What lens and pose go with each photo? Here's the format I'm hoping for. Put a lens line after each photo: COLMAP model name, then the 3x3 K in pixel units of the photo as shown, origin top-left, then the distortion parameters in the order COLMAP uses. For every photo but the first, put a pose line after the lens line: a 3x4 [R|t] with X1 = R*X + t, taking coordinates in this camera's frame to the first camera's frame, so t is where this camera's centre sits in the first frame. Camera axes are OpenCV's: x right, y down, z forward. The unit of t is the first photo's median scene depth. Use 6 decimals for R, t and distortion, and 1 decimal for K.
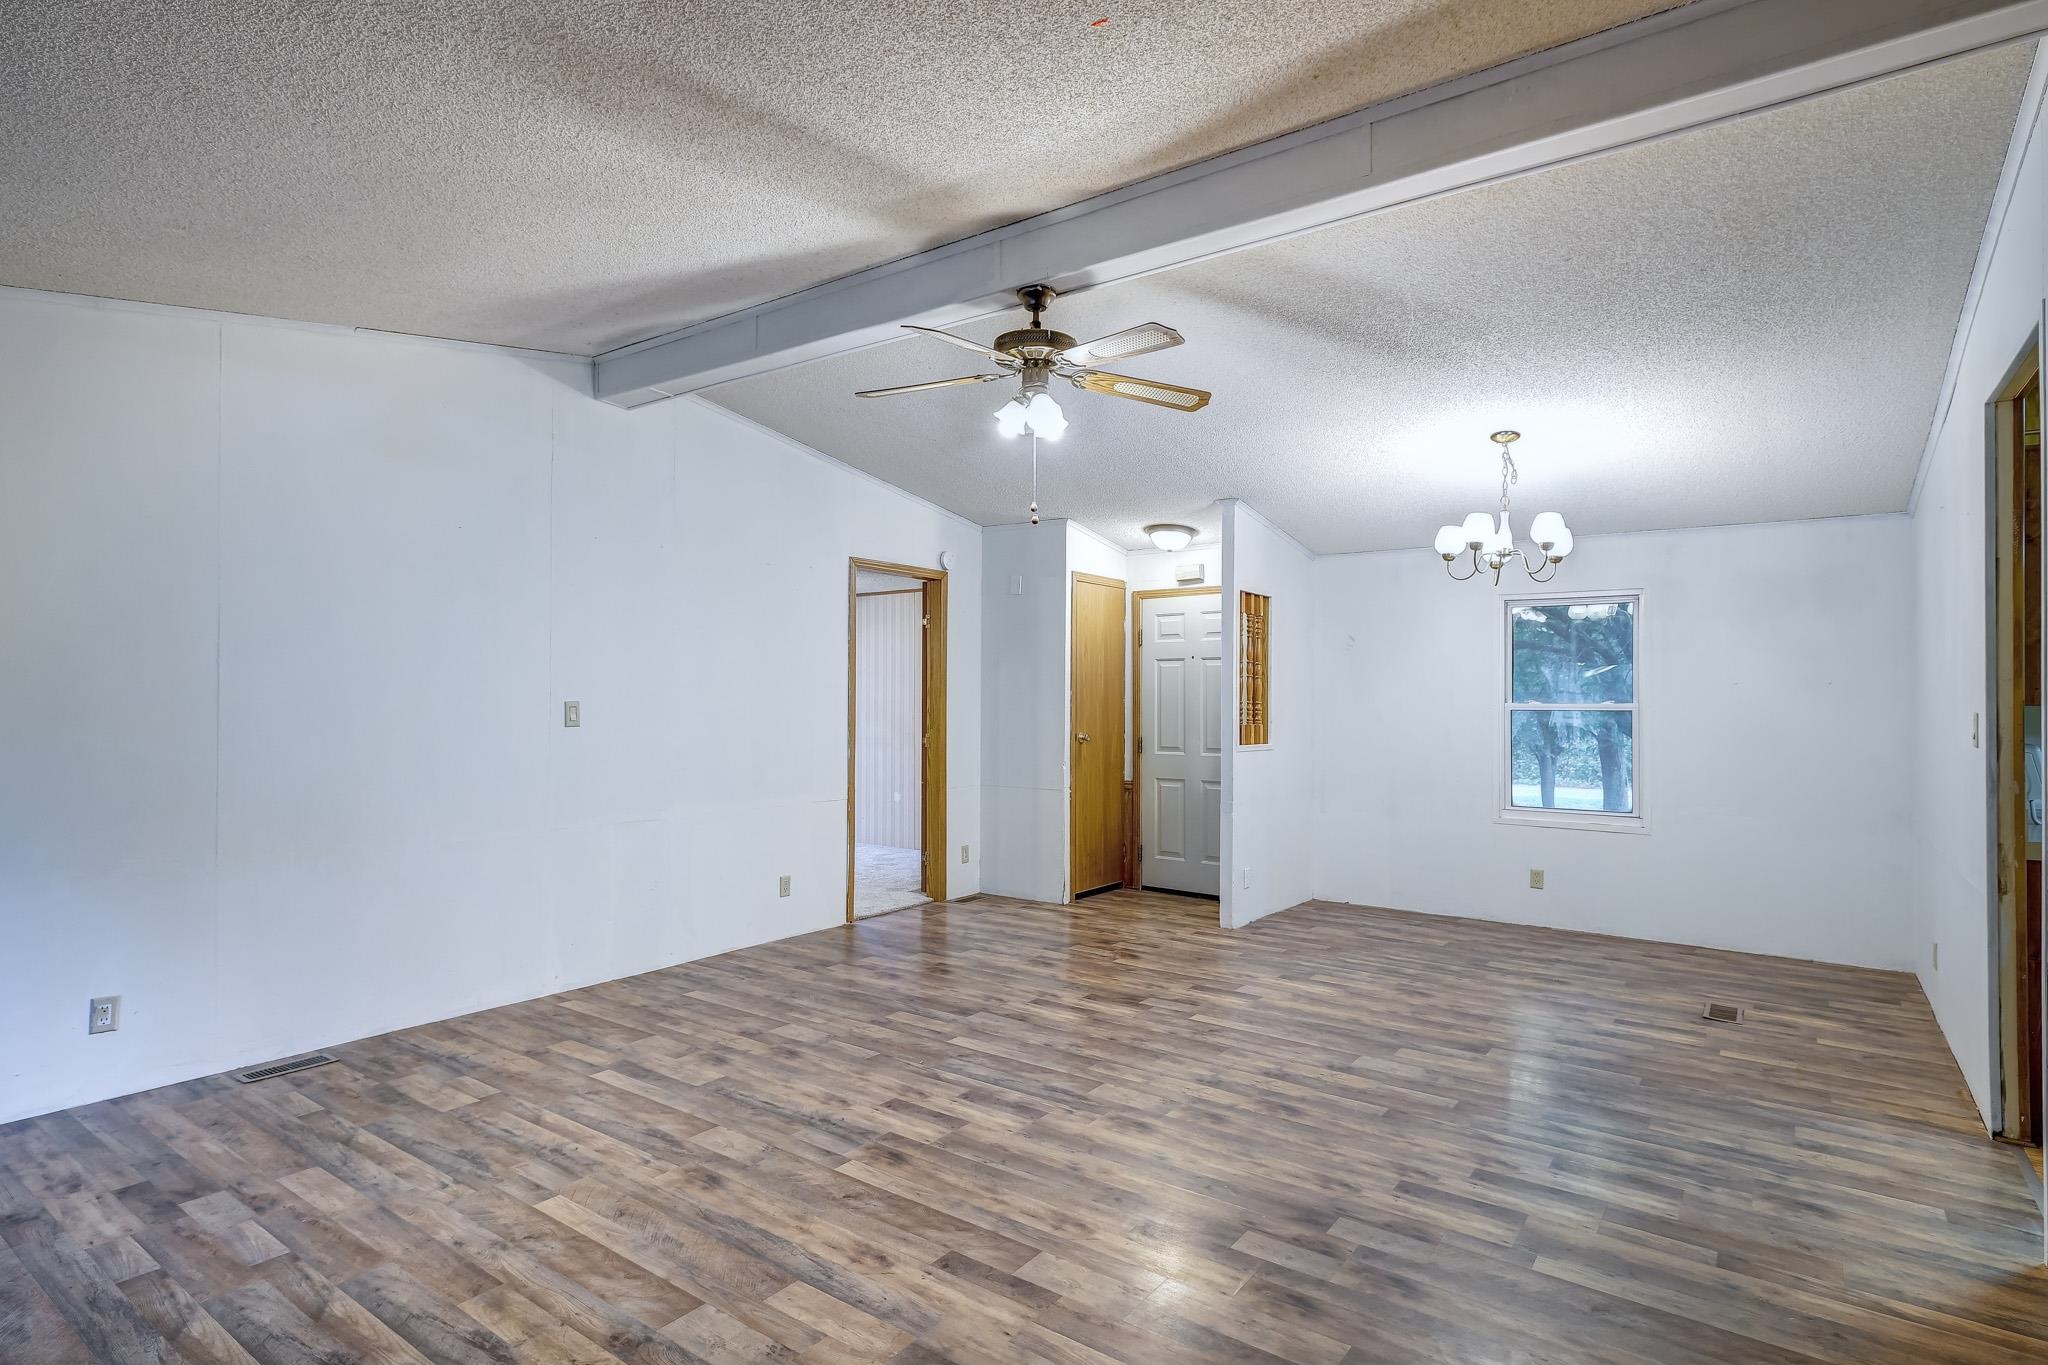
lens RADIAL K [[1049.2, 0, 1001.3], [0, 1049.2, 709.6], [0, 0, 1]] dist [-0.000195, -0.000284]
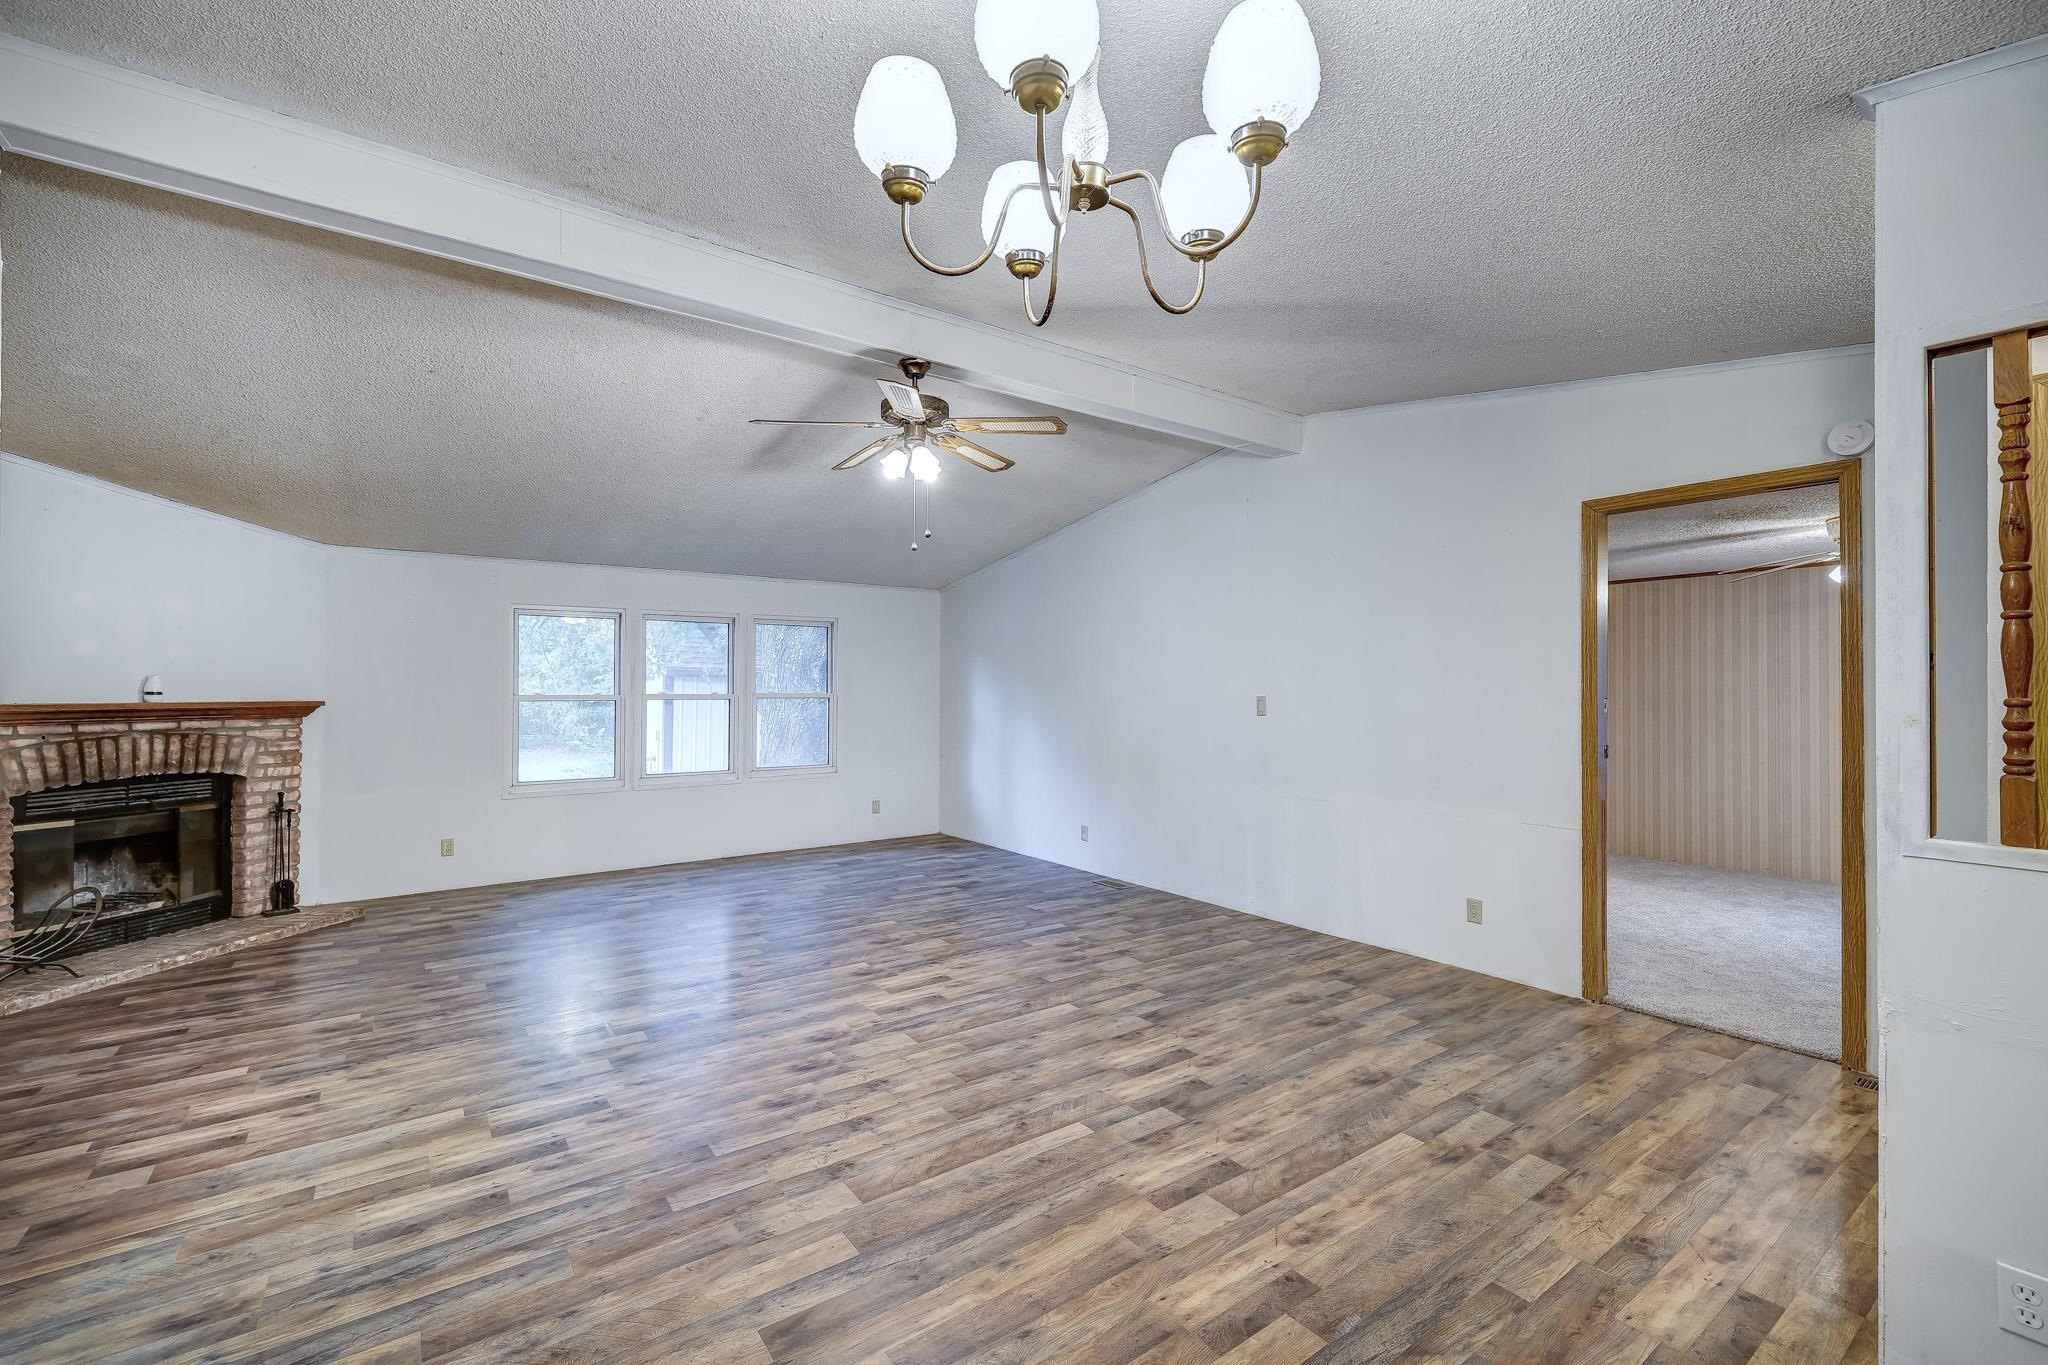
lens RADIAL K [[866.6, 0, 1027.8], [0, 866.6, 684.8], [0, 0, 1]] dist [0.000324, -0.000340]
pose [[-0.285082, -0.012872, -0.958417, 0.899110], [-0.016799, 0.999823, -0.008432, -0.007209], [0.958356, 0.013697, -0.285248, 1.315513]]
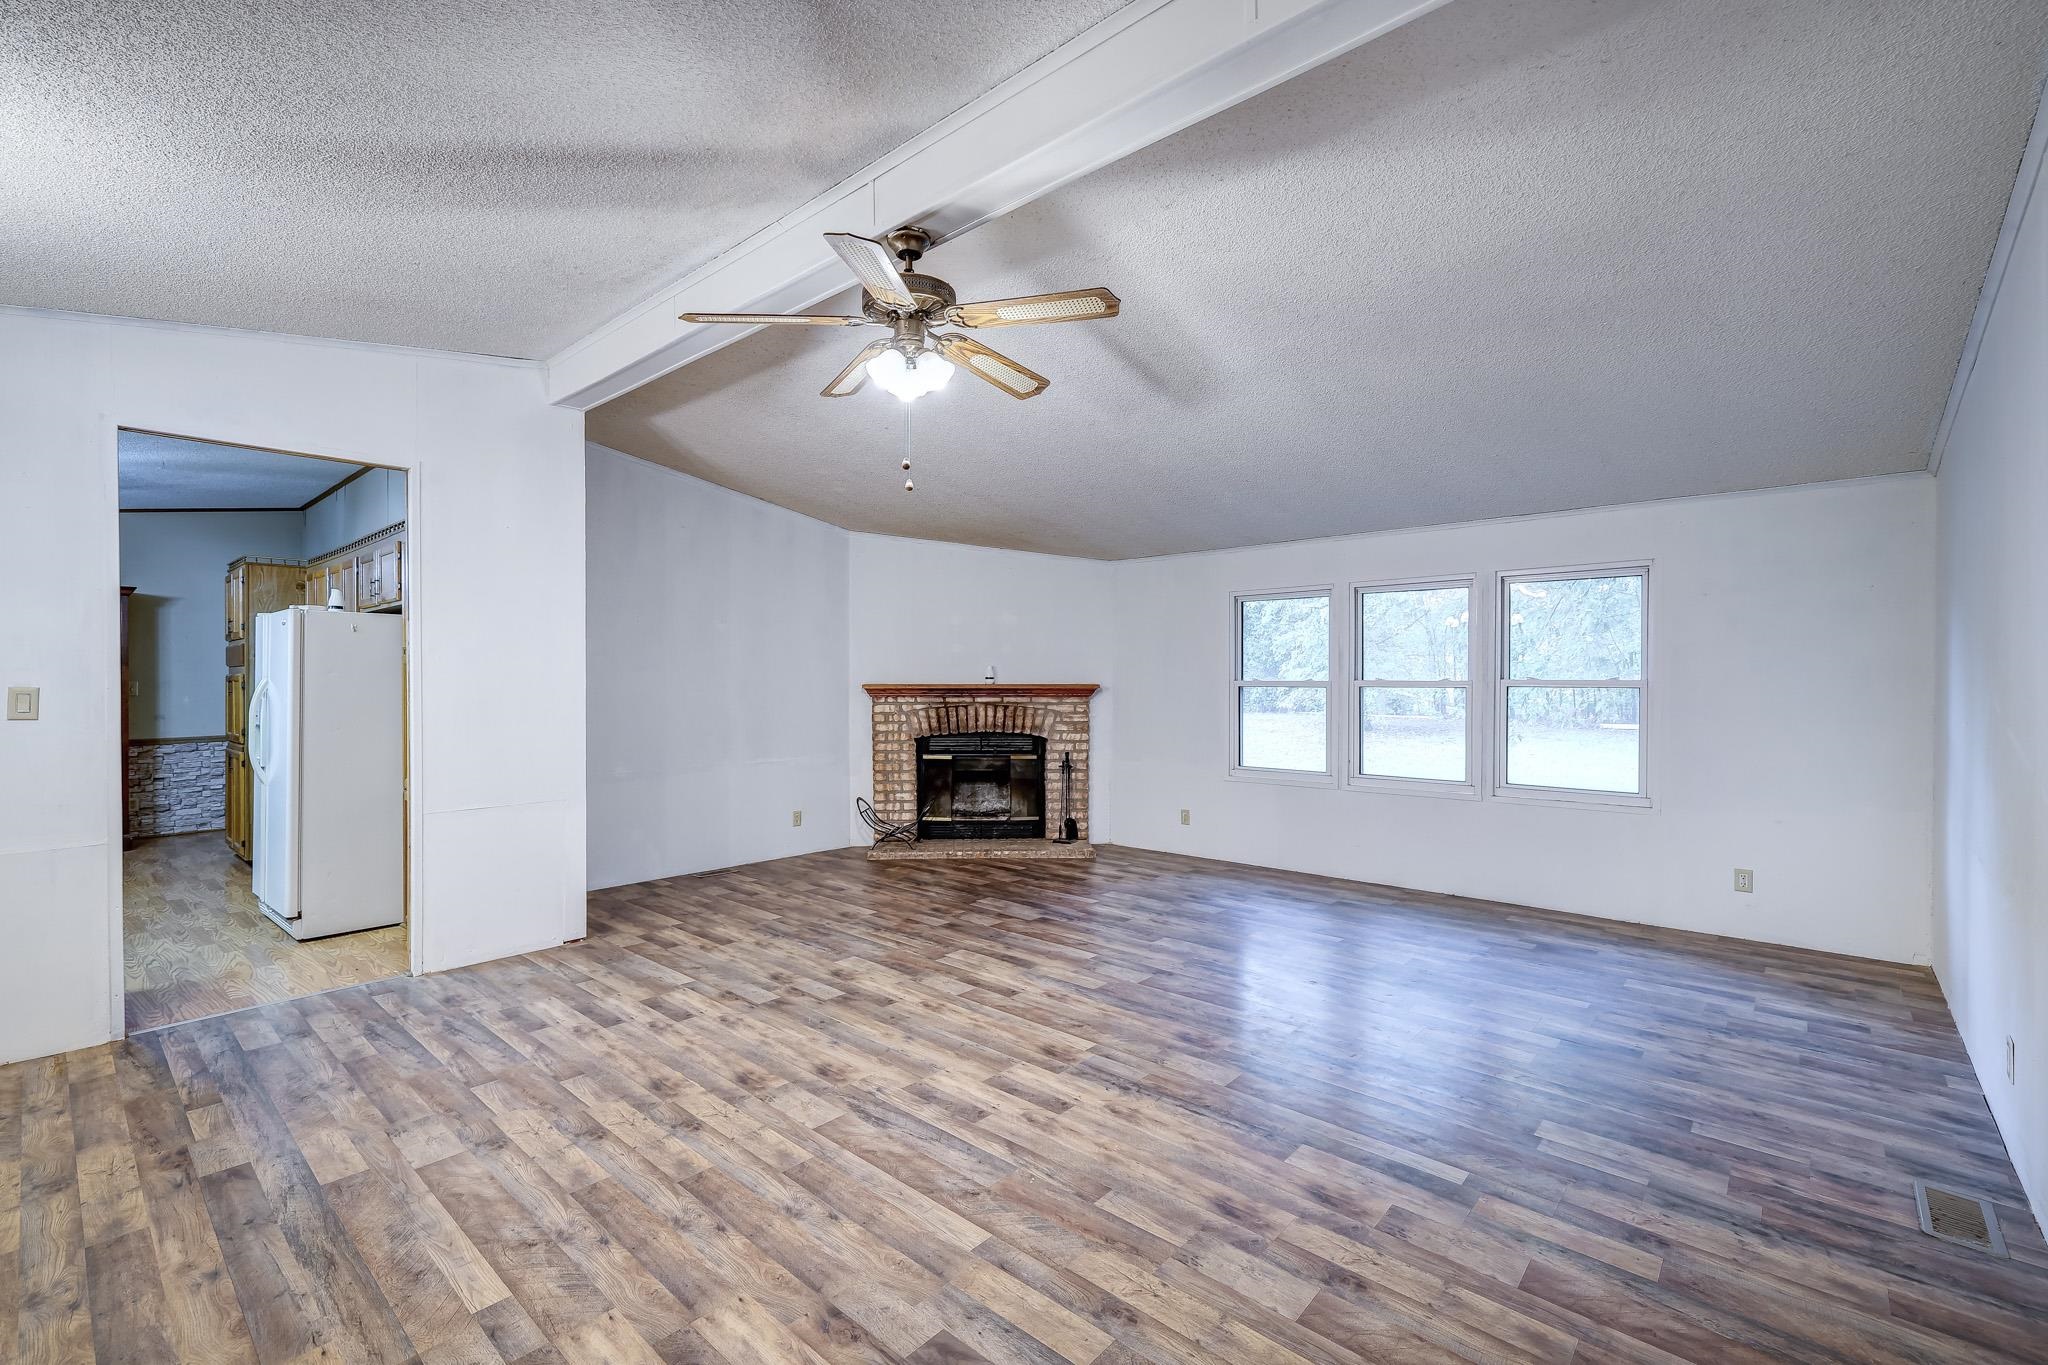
lens RADIAL K [[866.6, 0, 1027.8], [0, 866.6, 684.8], [0, 0, 1]] dist [0.000324, -0.000340]
pose [[-0.997826, -0.007156, 0.065507, -0.112200], [-0.005532, 0.999674, 0.024937, -0.016449], [-0.065664, 0.024520, -0.997540, 1.618157]]
